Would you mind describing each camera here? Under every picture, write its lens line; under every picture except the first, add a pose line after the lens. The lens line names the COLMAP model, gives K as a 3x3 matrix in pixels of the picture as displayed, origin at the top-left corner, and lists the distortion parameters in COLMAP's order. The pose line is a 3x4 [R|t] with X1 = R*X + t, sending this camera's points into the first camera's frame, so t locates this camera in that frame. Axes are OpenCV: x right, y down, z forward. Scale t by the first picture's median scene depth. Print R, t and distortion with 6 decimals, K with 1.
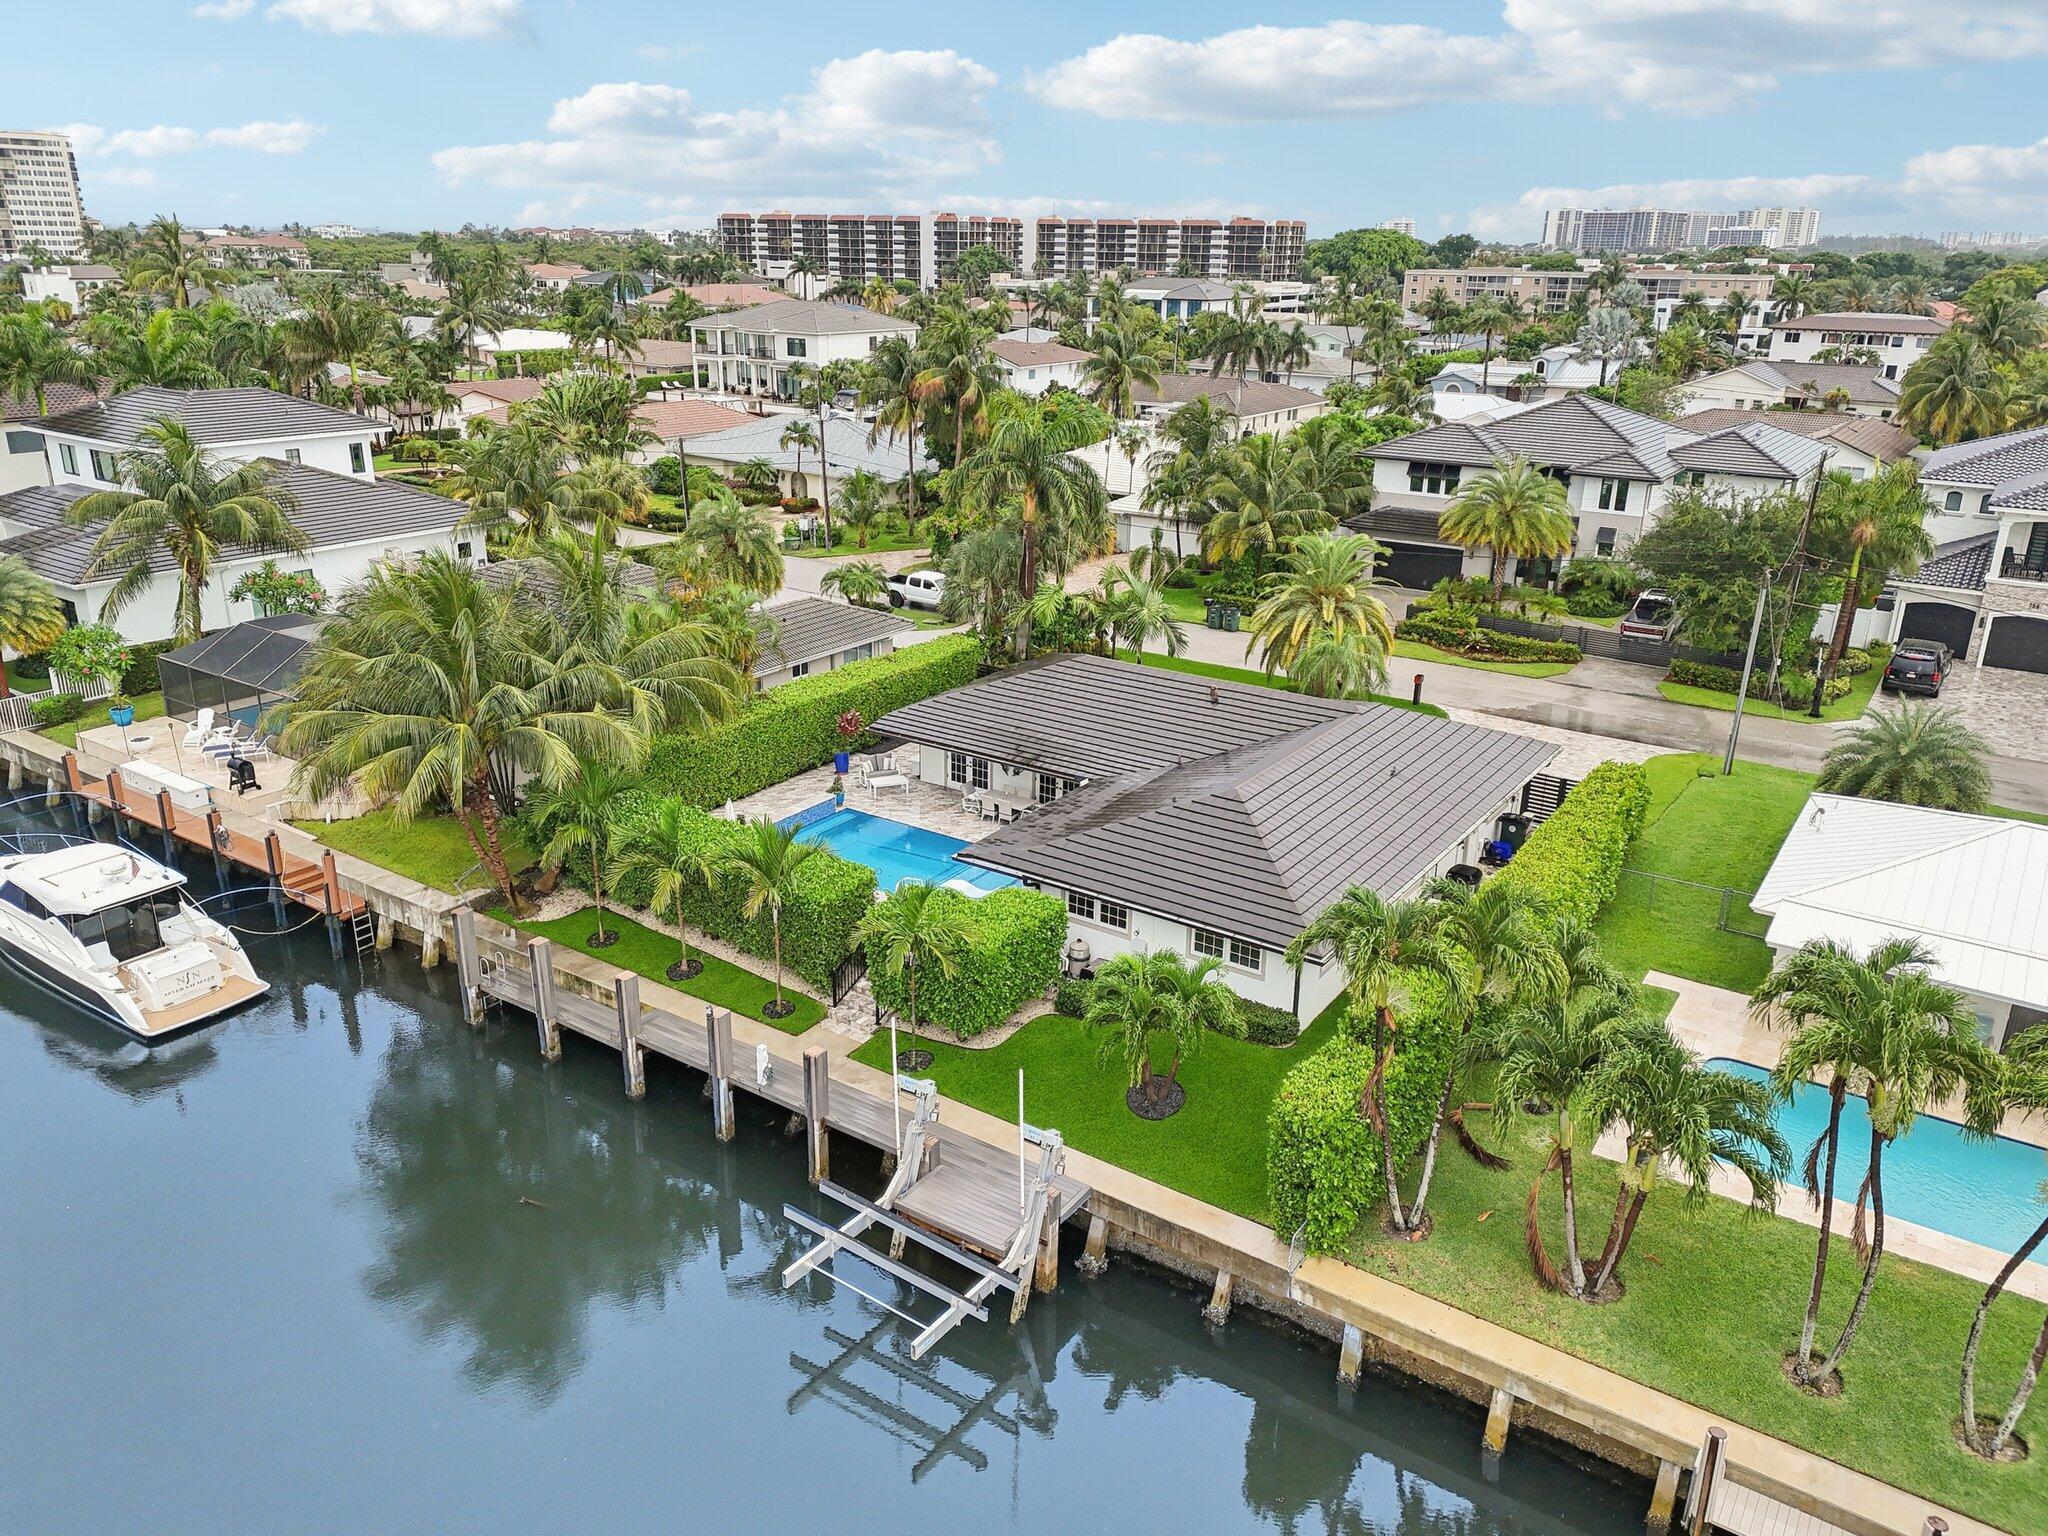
lens RADIAL K [[1477.9, 0, 1024.0], [0, 1477.9, 768.0], [0, 0, 1]] dist [0.009032, -0.000114]
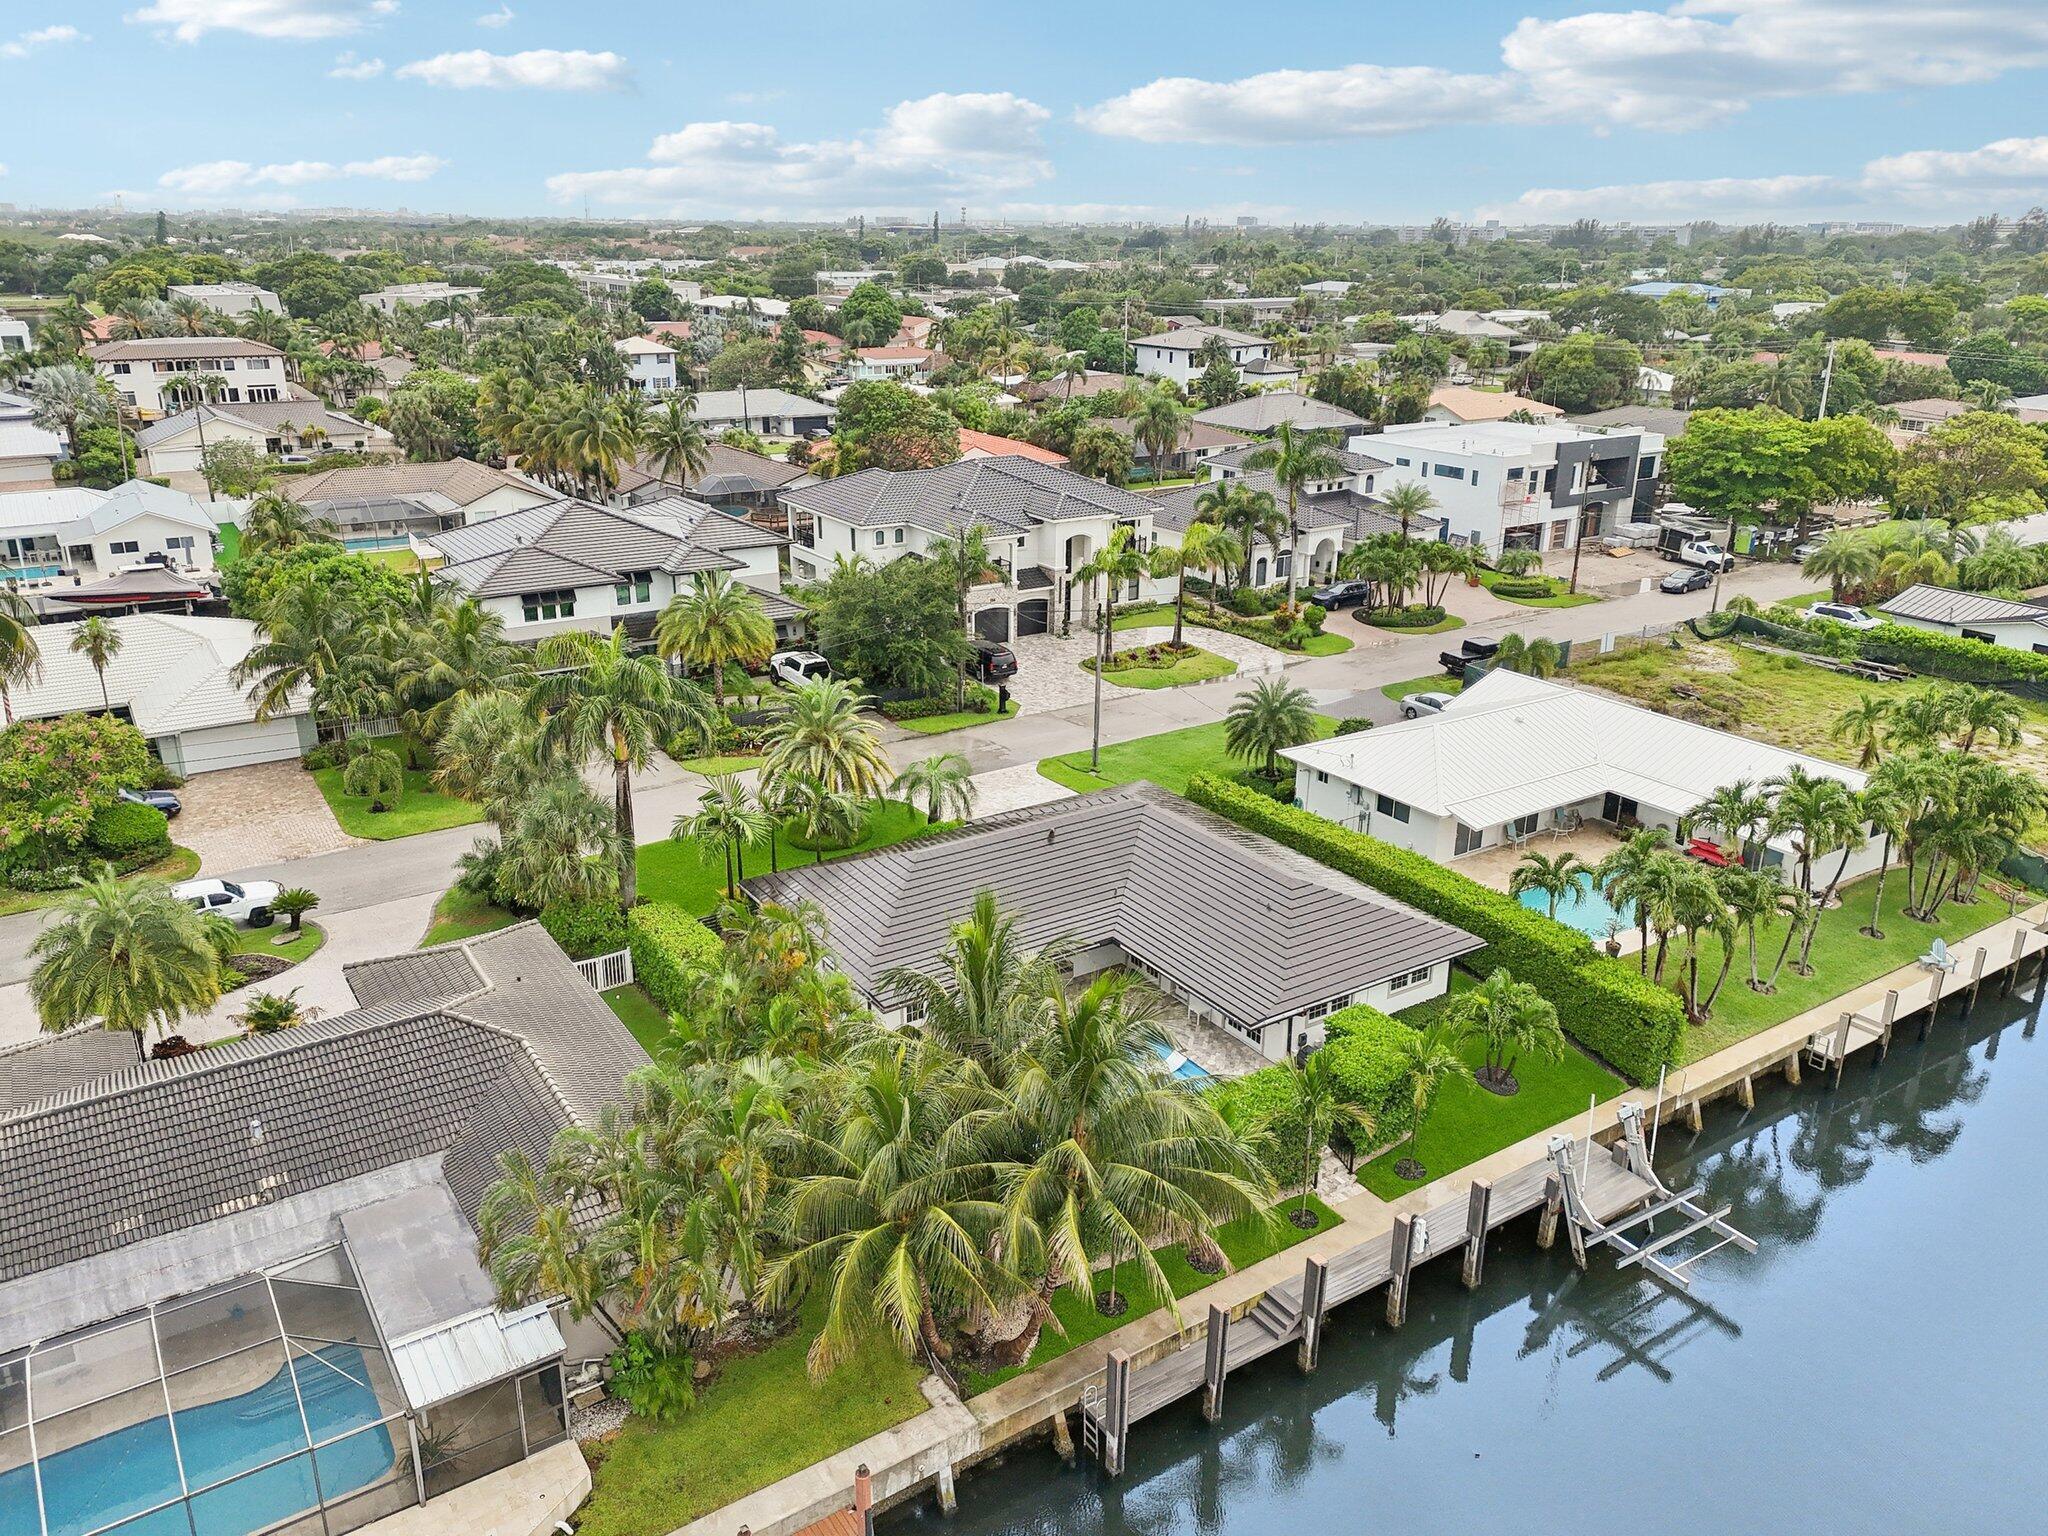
lens RADIAL K [[1479.5, 0, 982.7], [0, 1479.5, 767.6], [0, 0, 1]] dist [0.072191, -0.070052]
pose [[0.385354, -0.322398, 0.864617, -0.267783], [0.308621, 0.928052, 0.208501, -0.109661], [-0.869629, 0.186492, 0.457127, 0.154147]]
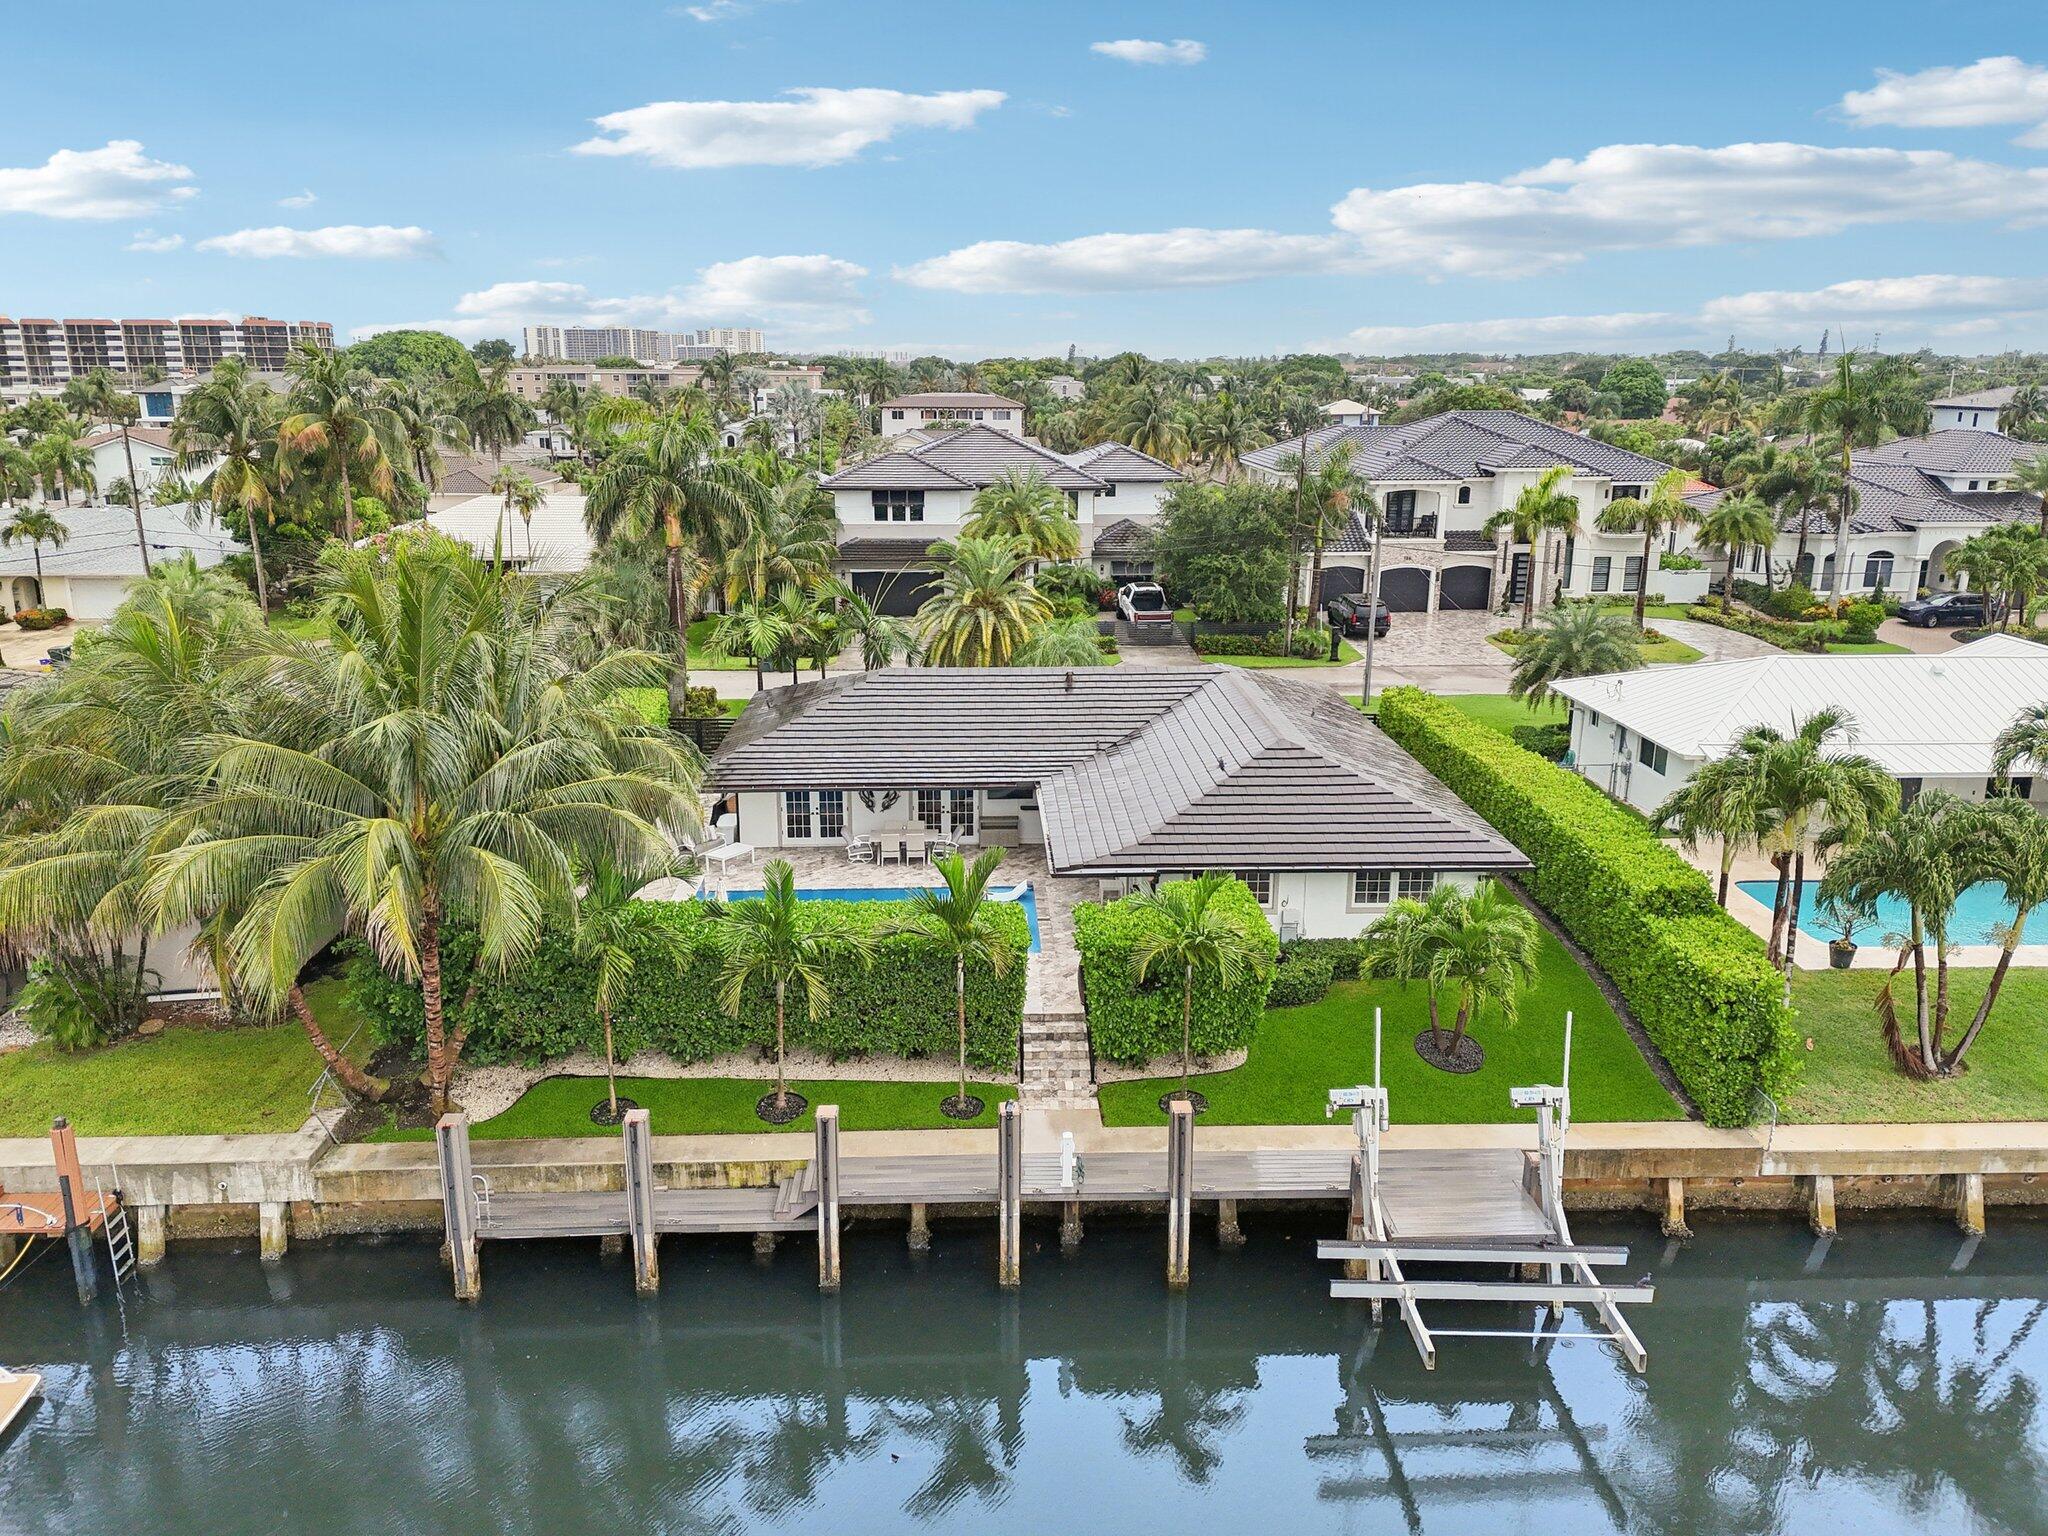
lens RADIAL K [[1461.6, 0, 1024.0], [0, 1461.6, 768.0], [0, 0, 1]] dist [0.065038, -0.068859]
pose [[0.801324, -0.165889, 0.574770, -0.131618], [0.206541, 0.978422, -0.005562, 0.000754], [-0.561445, 0.123171, 0.818296, 0.081943]]
